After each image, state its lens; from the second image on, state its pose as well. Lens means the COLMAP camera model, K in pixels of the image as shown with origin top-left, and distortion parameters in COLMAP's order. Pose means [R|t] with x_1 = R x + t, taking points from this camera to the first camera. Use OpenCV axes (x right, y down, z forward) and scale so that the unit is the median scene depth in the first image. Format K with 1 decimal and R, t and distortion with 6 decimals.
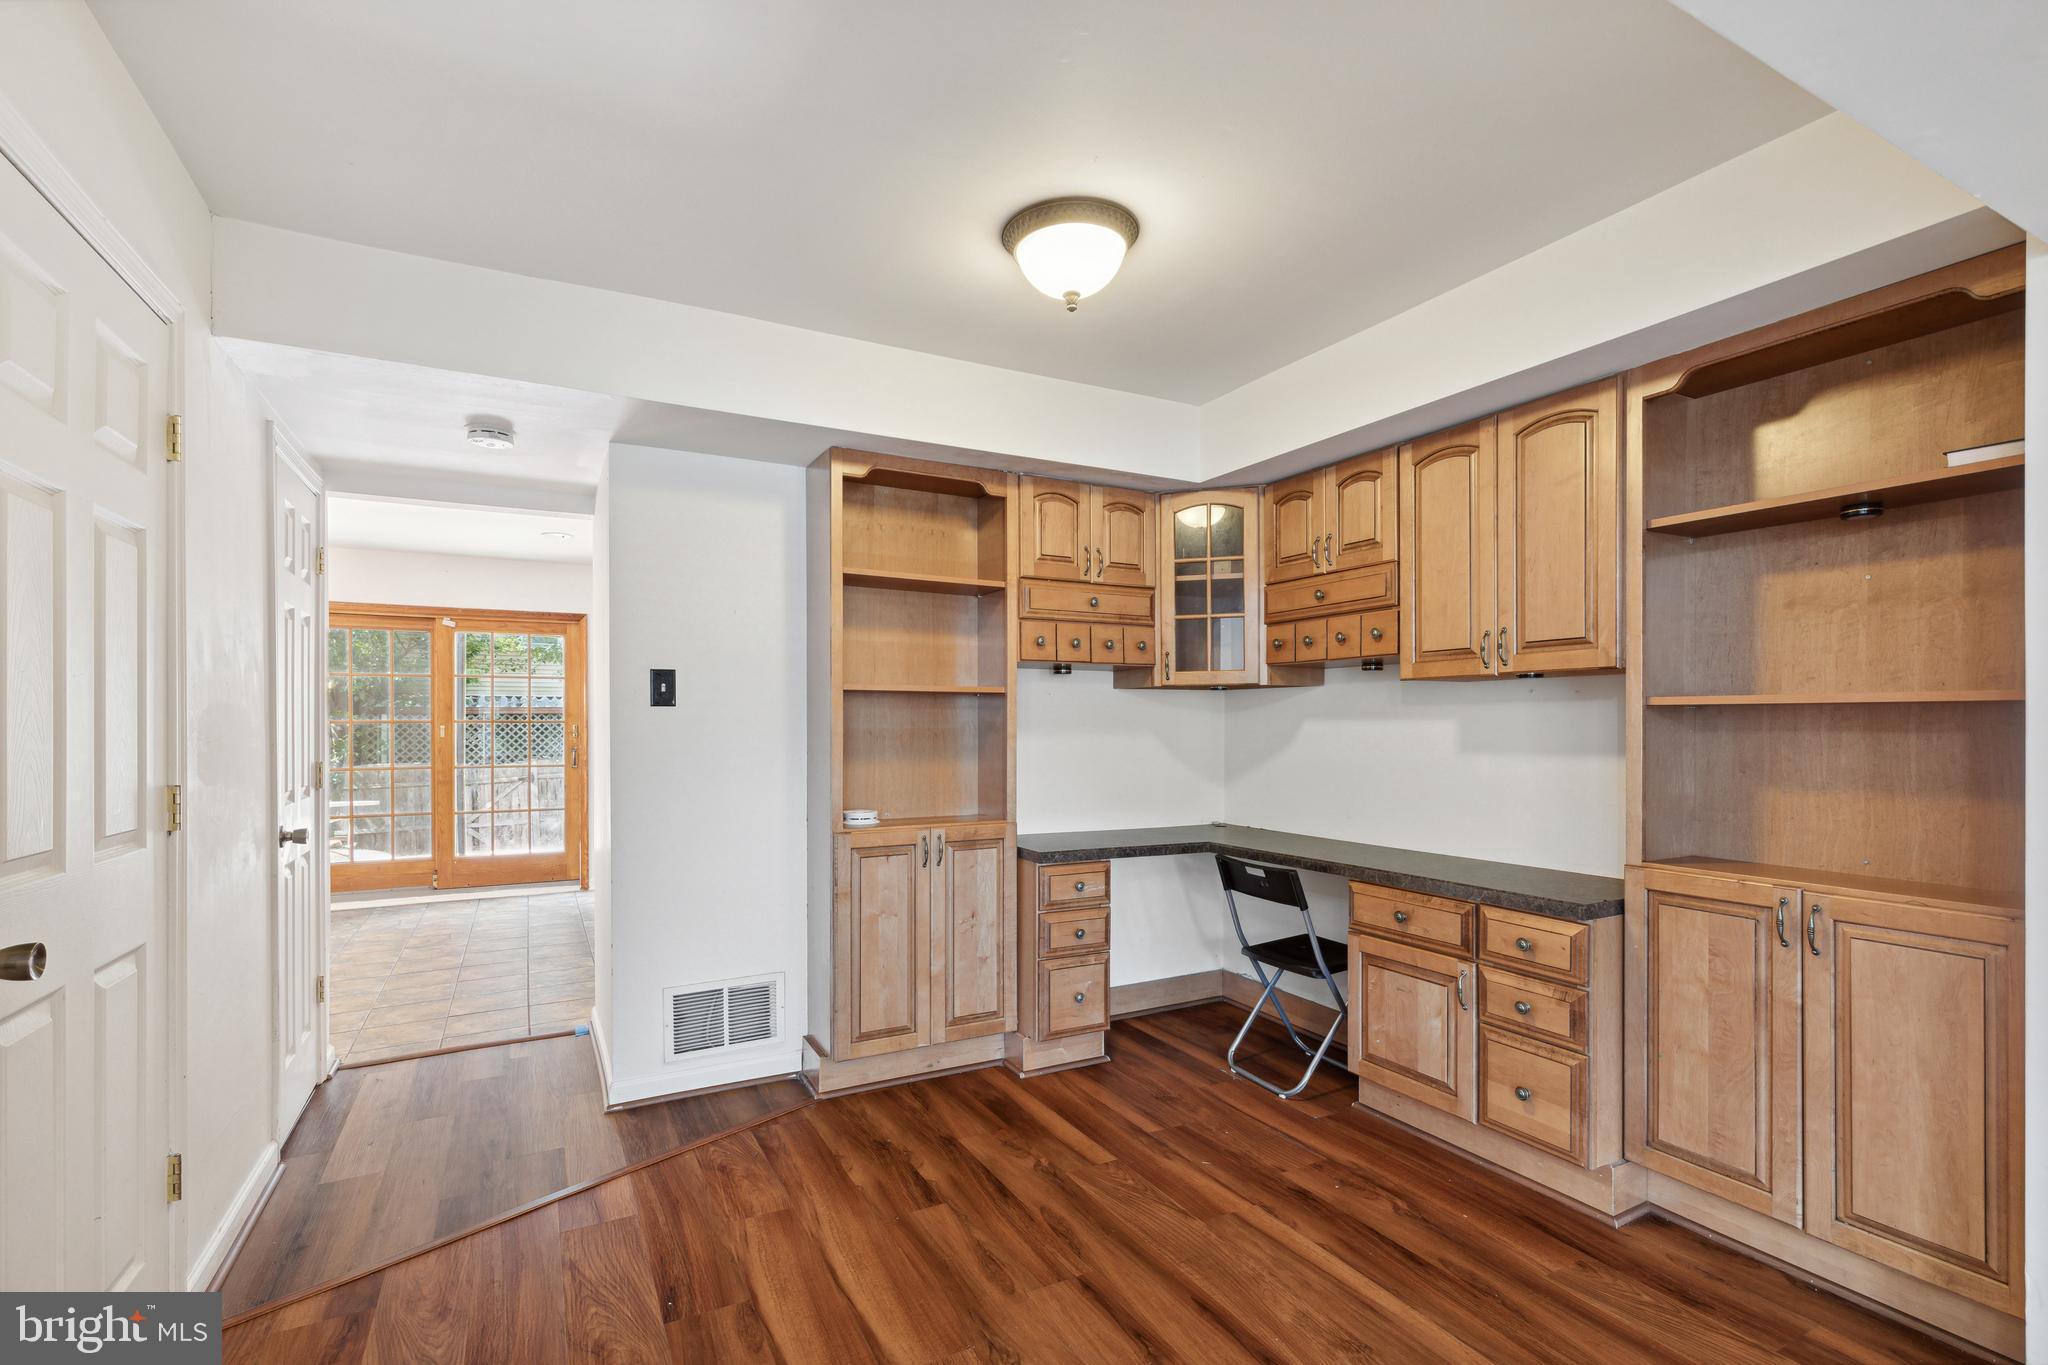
lens RADIAL K [[926.5, 0, 1021.1], [0, 926.5, 725.7], [0, 0, 1]] dist [0.002540, -0.000008]
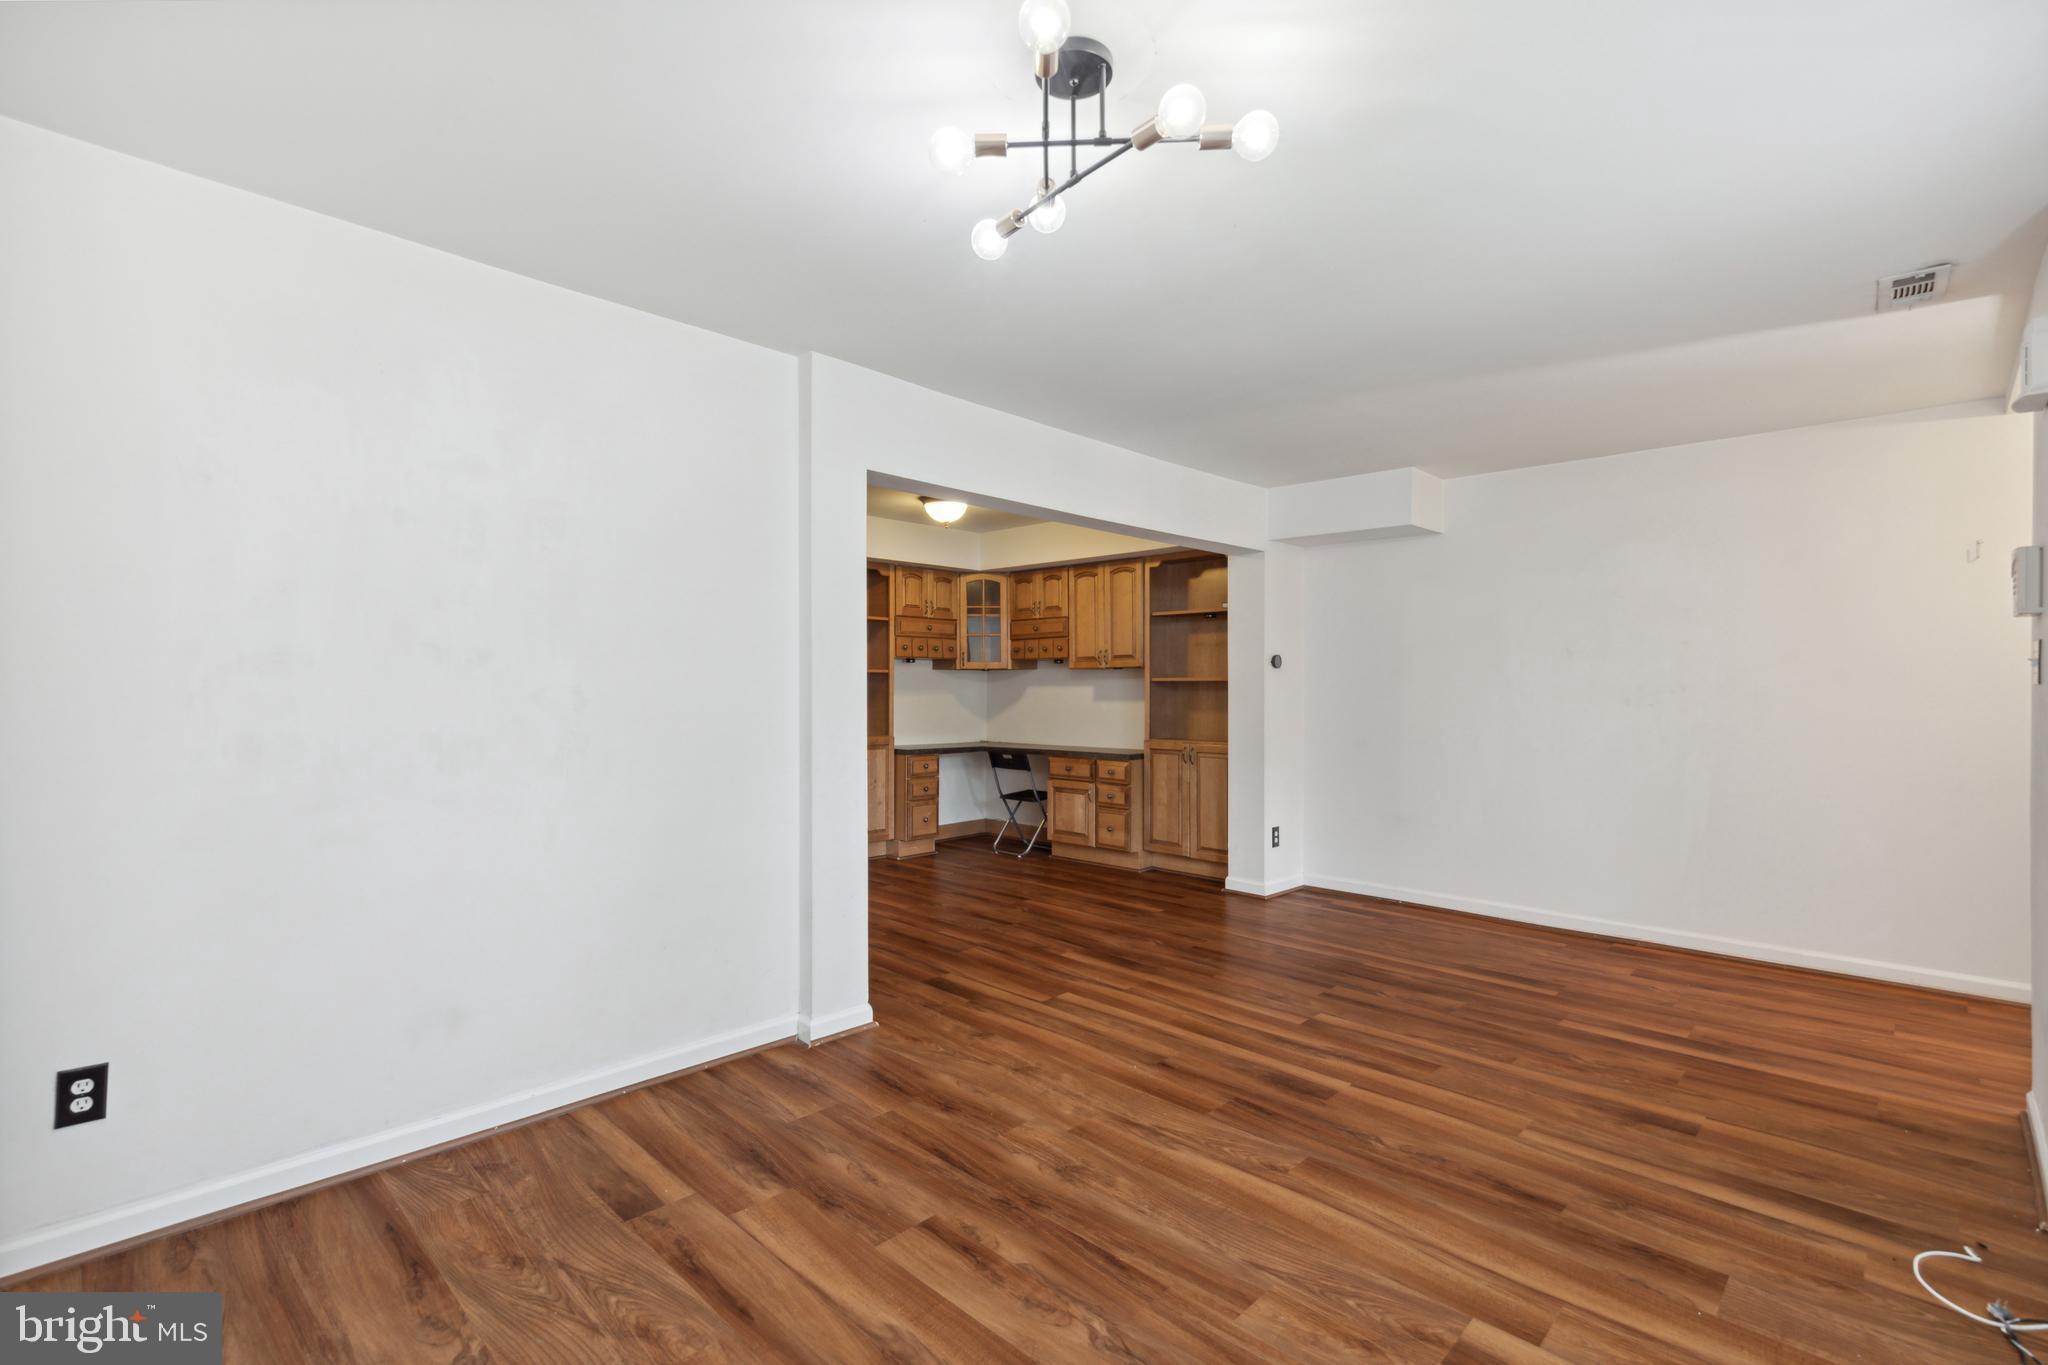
lens RADIAL K [[927.6, 0, 1024.0], [0, 927.6, 682.5], [0, 0, 1]] dist [0.007981, -0.000025]
pose [[0.954357, 0.003174, 0.298653, -0.396522], [0.000130, 0.999939, -0.011042, 0.009791], [-0.298670, 0.010577, 0.954298, -1.197995]]
